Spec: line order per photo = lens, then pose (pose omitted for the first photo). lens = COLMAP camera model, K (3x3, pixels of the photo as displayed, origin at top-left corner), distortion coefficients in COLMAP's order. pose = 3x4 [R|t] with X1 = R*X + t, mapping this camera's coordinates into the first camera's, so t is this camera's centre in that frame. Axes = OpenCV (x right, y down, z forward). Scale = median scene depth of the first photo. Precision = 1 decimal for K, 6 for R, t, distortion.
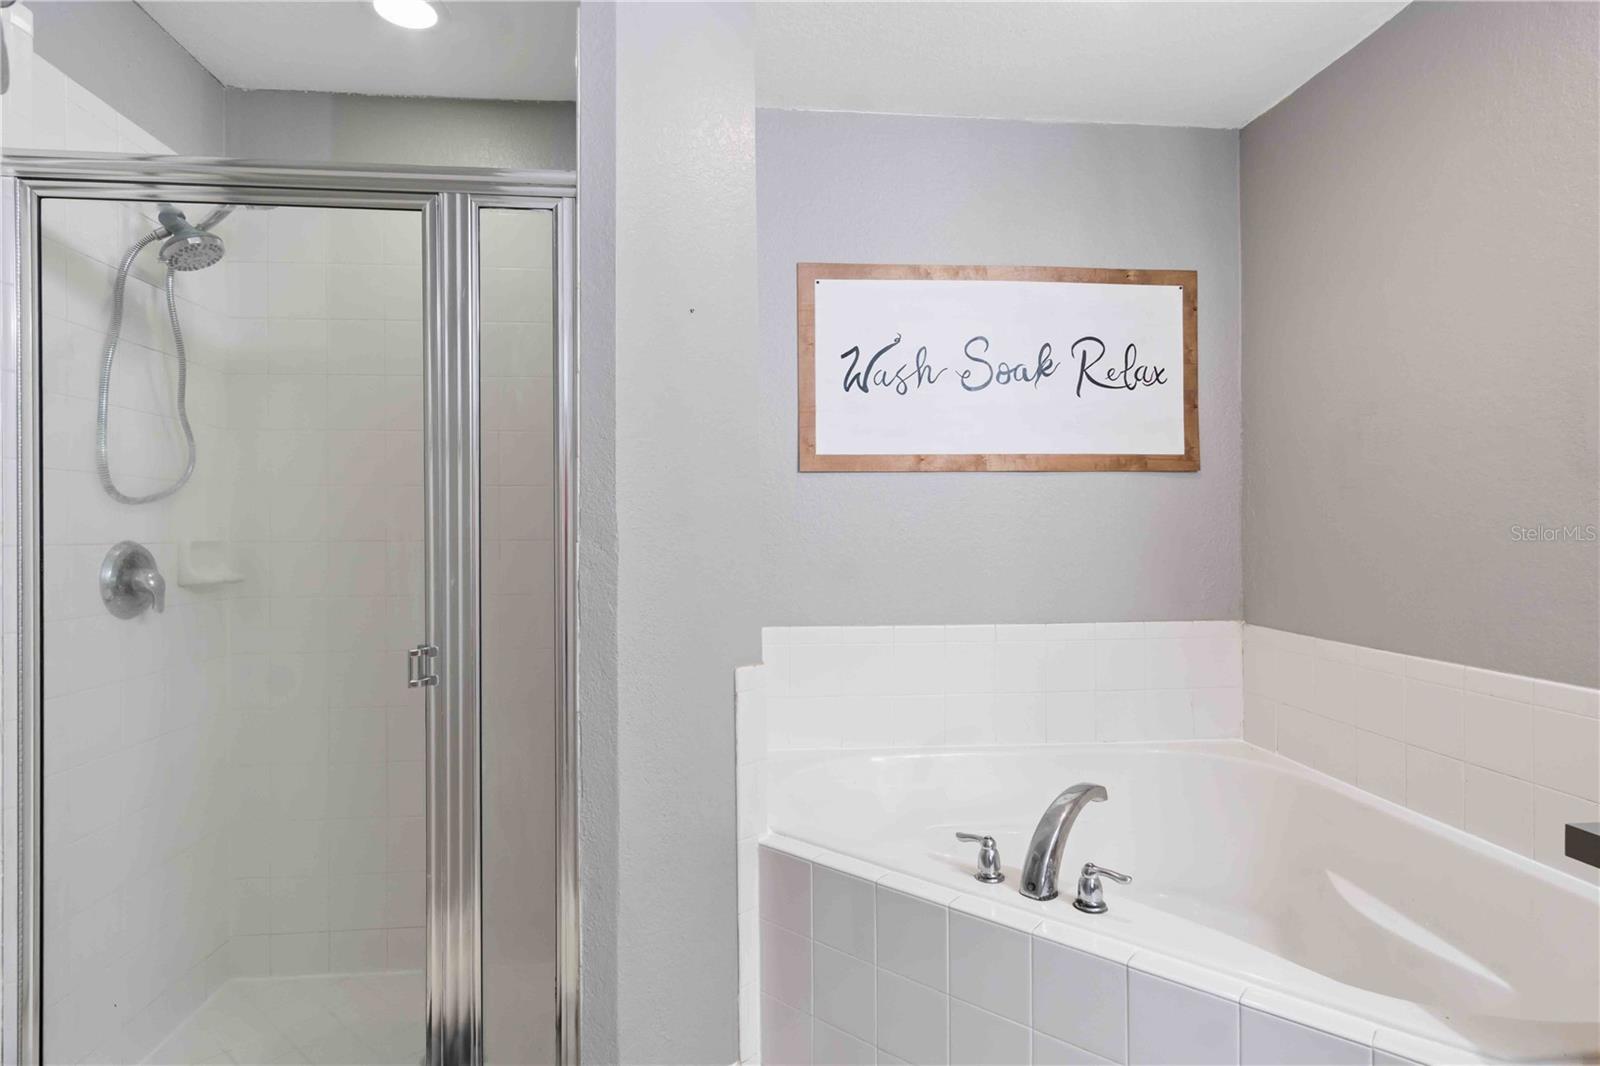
lens RADIAL K [[848.7, 0, 795.2], [0, 848.7, 530.2], [0, 0, 1]] dist [0.002795, 0.003717]
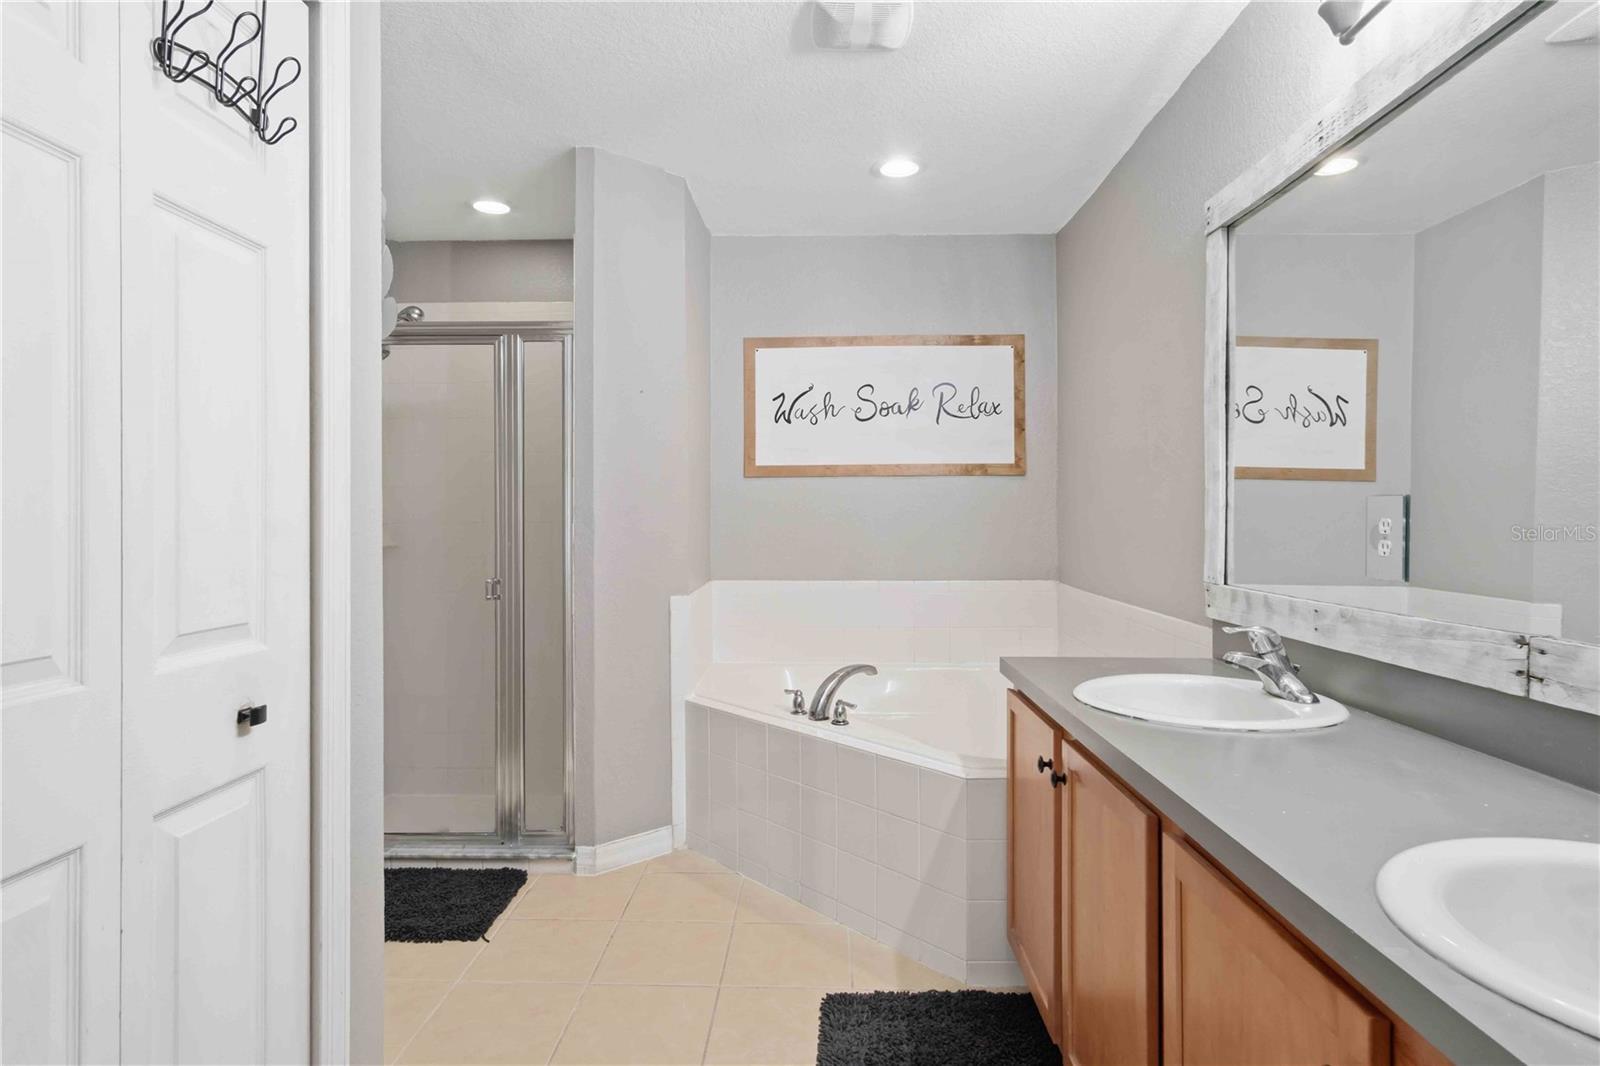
lens RADIAL K [[848.7, 0, 803.9], [0, 848.7, 519.7], [0, 0, 1]] dist [0.002795, 0.003717]
pose [[0.993278, 0.001702, -0.115742, 0.288341], [-0.001010, 0.999981, 0.006039, -0.002977], [0.115750, -0.005882, 0.993261, -0.489545]]
